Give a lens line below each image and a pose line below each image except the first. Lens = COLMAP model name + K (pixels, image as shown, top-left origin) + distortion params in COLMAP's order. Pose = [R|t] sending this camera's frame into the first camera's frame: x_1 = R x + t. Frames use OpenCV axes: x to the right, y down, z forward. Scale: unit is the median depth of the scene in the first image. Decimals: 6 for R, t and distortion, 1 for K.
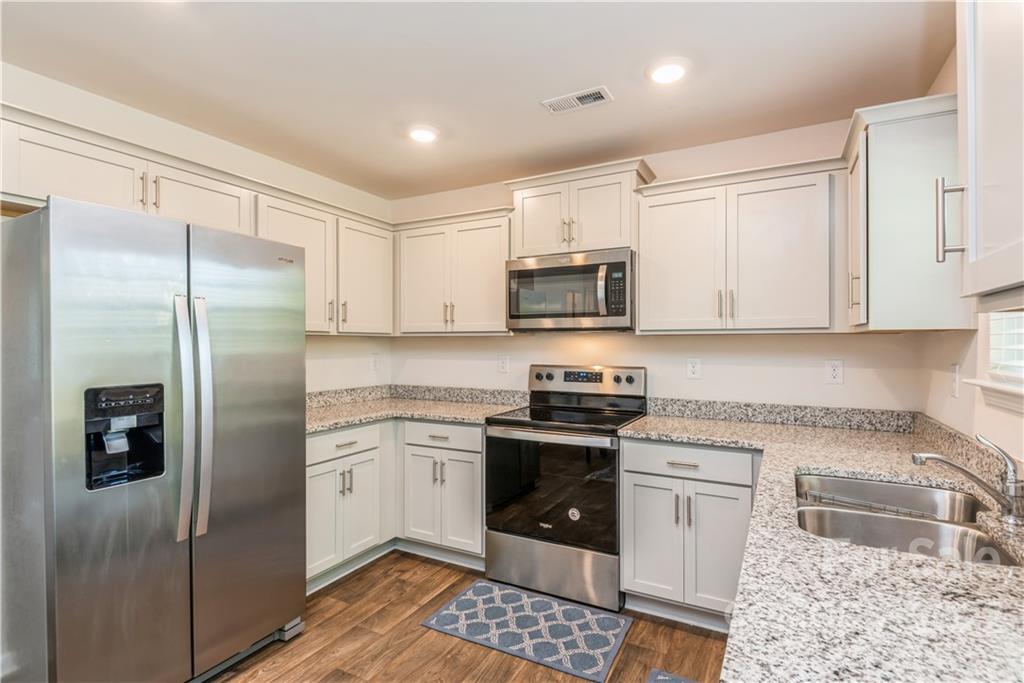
lens RADIAL K [[498.4, 0, 515.2], [0, 498.4, 343.3], [0, 0, 1]] dist [0.018323, -0.019842]
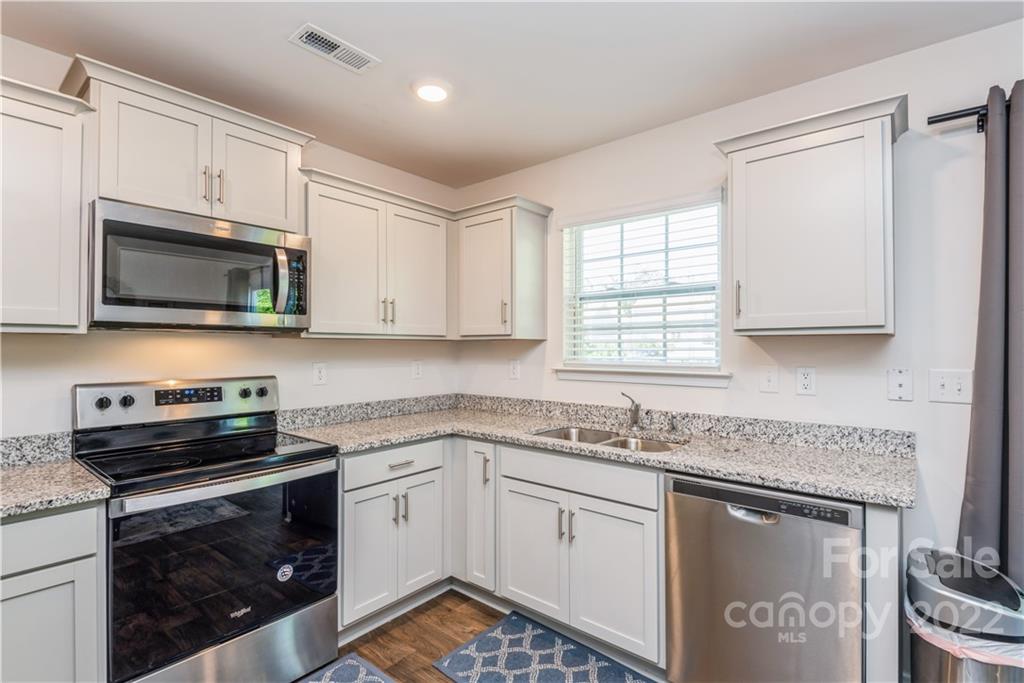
lens RADIAL K [[481.8, 0, 515.0], [0, 481.8, 343.1], [0, 0, 1]] dist [0.010537, -0.008860]
pose [[0.194216, 0.009438, 0.980913, -0.534958], [0.001030, 0.999951, -0.009826, 0.001055], [-0.980958, 0.002918, 0.194197, 0.511130]]
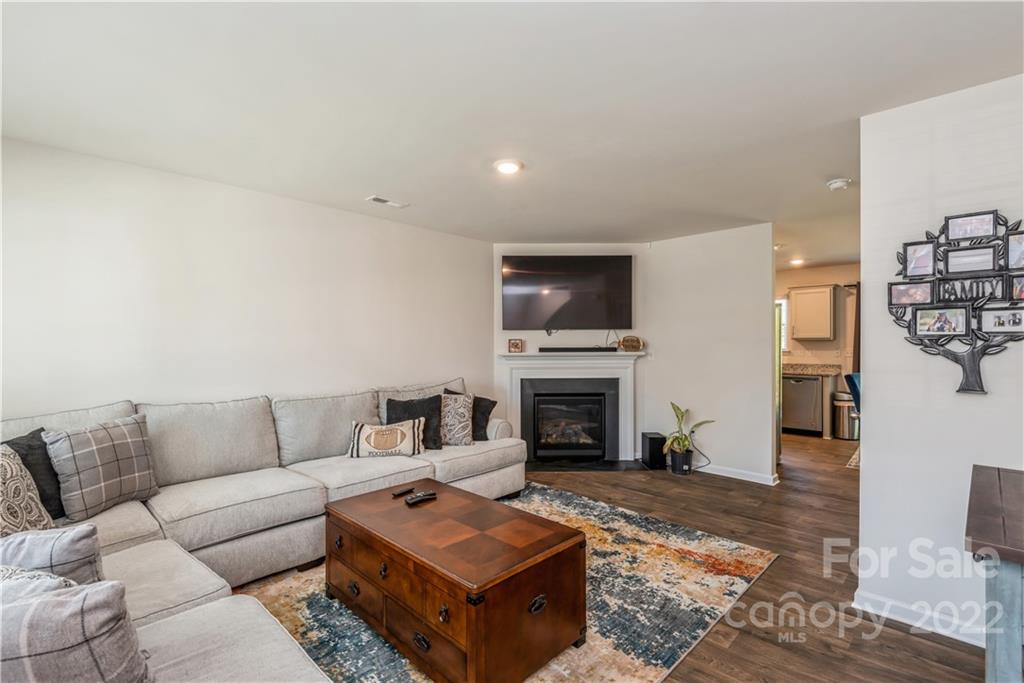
lens RADIAL K [[461.0, 0, 507.0], [0, 461.0, 344.4], [0, 0, 1]] dist [0.000609, -0.001653]
pose [[0.281888, -0.002361, 0.959444, -2.801884], [0.006348, 0.999980, 0.000596, -0.001570], [-0.959426, 0.005922, 0.281897, 1.166434]]
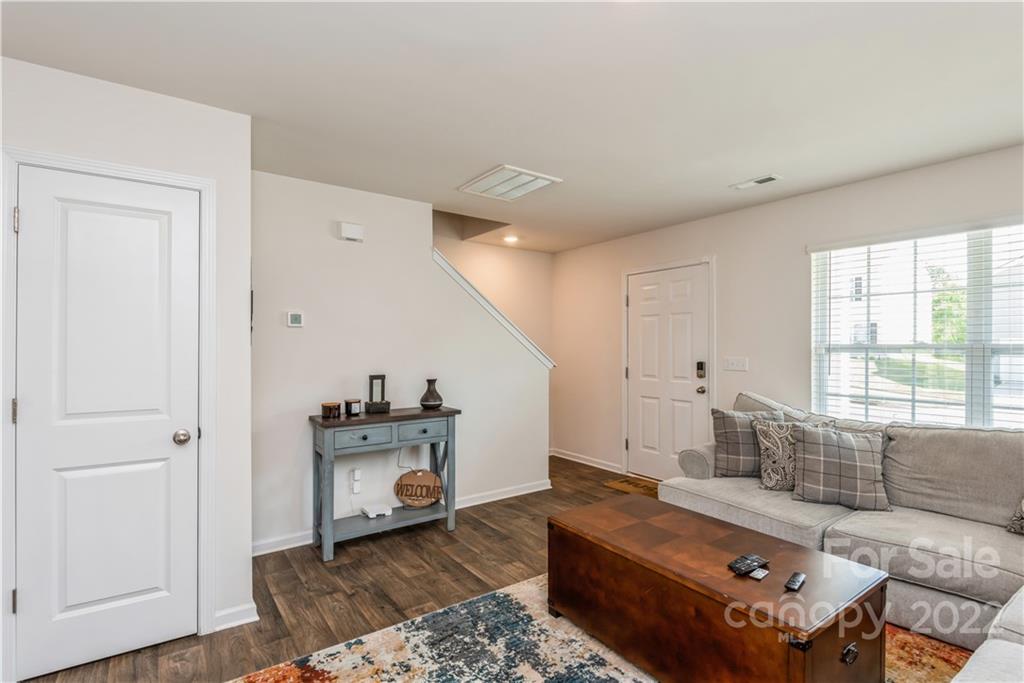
lens RADIAL K [[481.8, 0, 515.3], [0, 481.8, 348.4], [0, 0, 1]] dist [0.010537, -0.008860]
pose [[-0.432109, 0.005836, -0.901802, -1.112693], [0.001598, 0.999982, 0.005706, -0.002179], [0.901820, 0.001024, -0.432111, 1.614046]]
